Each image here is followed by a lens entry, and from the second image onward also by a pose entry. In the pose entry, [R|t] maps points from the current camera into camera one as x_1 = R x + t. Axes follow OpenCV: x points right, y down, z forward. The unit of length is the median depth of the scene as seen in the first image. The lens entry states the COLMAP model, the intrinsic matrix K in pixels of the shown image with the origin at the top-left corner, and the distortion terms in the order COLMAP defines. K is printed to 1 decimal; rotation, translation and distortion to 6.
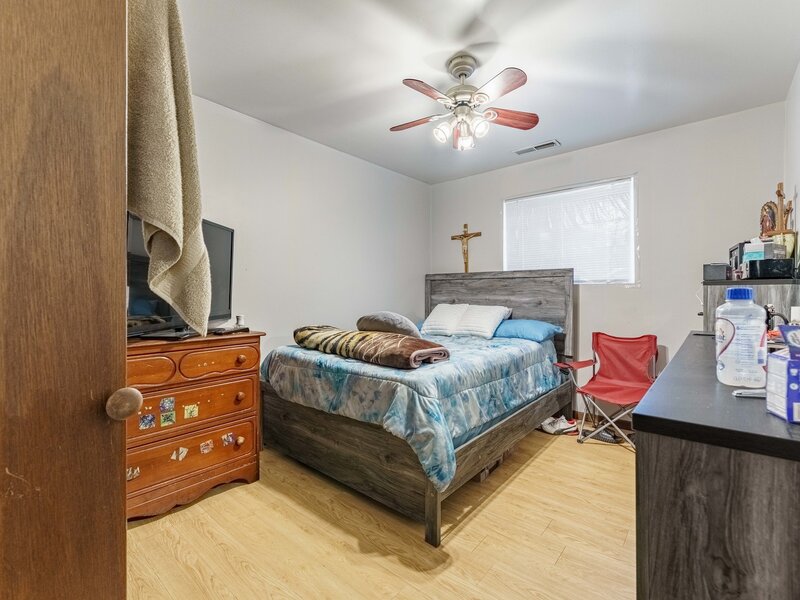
lens RADIAL K [[367.7, 0, 405.3], [0, 367.7, 295.7], [0, 0, 1]] dist [0.005976, -0.001979]
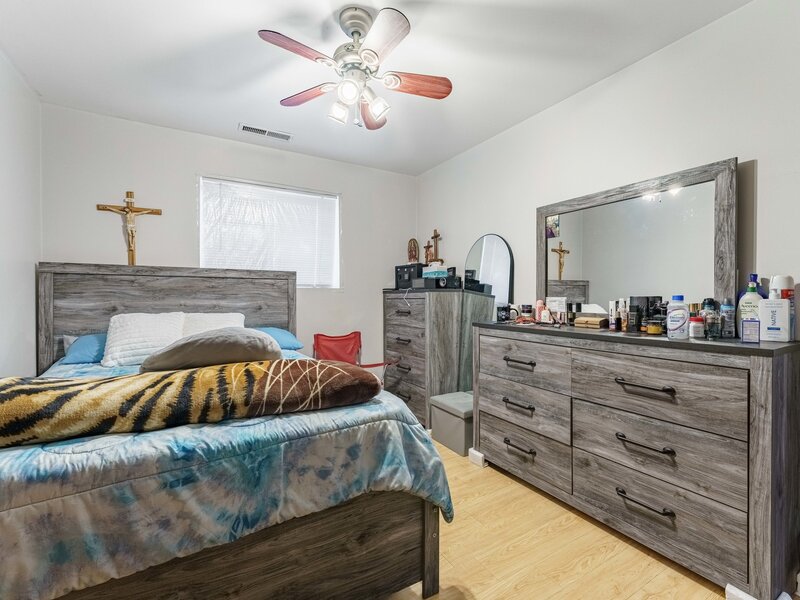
lens RADIAL K [[367.7, 0, 404.7], [0, 367.7, 301.2], [0, 0, 1]] dist [0.005976, -0.001979]
pose [[0.329807, -0.007262, 0.944020, -0.507067], [0.002642, 0.999974, 0.006769, -0.001862], [-0.944045, 0.000262, 0.329818, 0.534138]]
